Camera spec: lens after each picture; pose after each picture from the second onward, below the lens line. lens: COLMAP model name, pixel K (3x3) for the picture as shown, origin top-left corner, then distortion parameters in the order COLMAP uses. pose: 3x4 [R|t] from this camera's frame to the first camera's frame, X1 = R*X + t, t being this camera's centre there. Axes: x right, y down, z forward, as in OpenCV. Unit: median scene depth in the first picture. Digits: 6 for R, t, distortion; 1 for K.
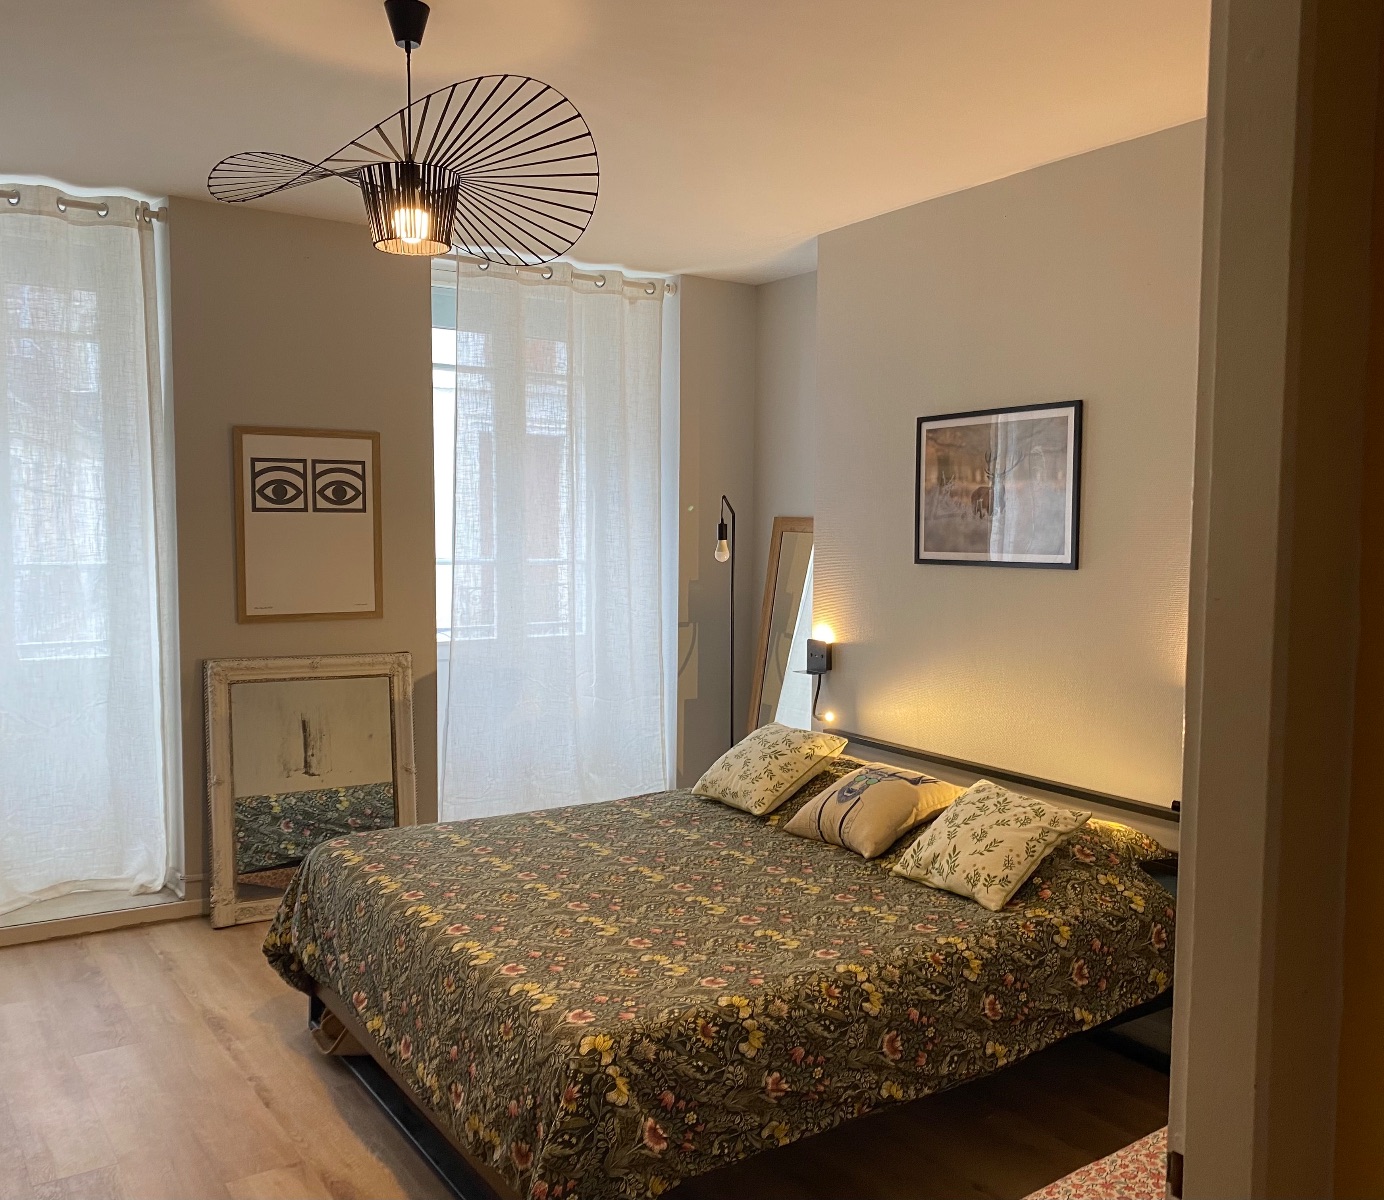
lens RADIAL K [[1224.0, 0, 755.0], [0, 1224.0, 605.0], [0, 0, 1]] dist [0.151631, -0.292334]
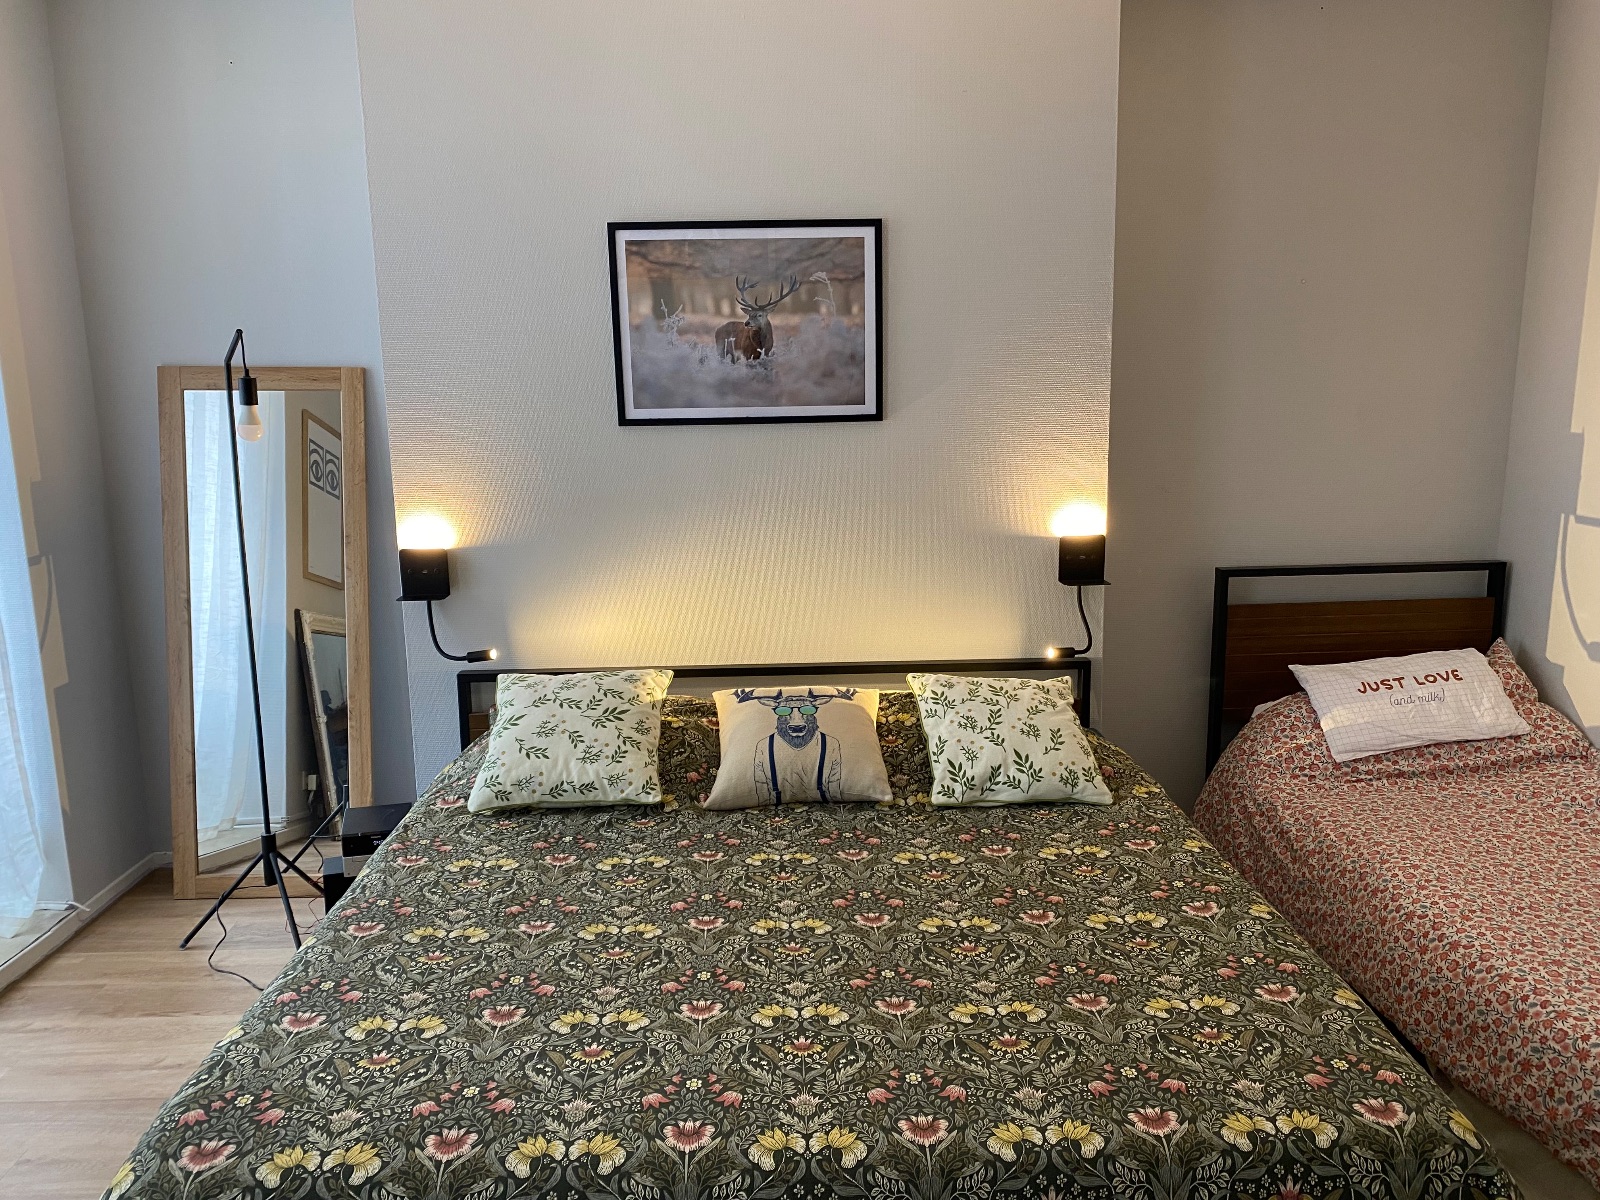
lens RADIAL K [[1221.4, 0, 808.9], [0, 1221.4, 605.8], [0, 0, 1]] dist [0.115059, -0.201979]
pose [[0.537653, -0.174947, 0.824817, -0.589970], [0.076233, 0.984317, 0.159085, -0.048124], [-0.839713, -0.022654, 0.542558, 0.658493]]
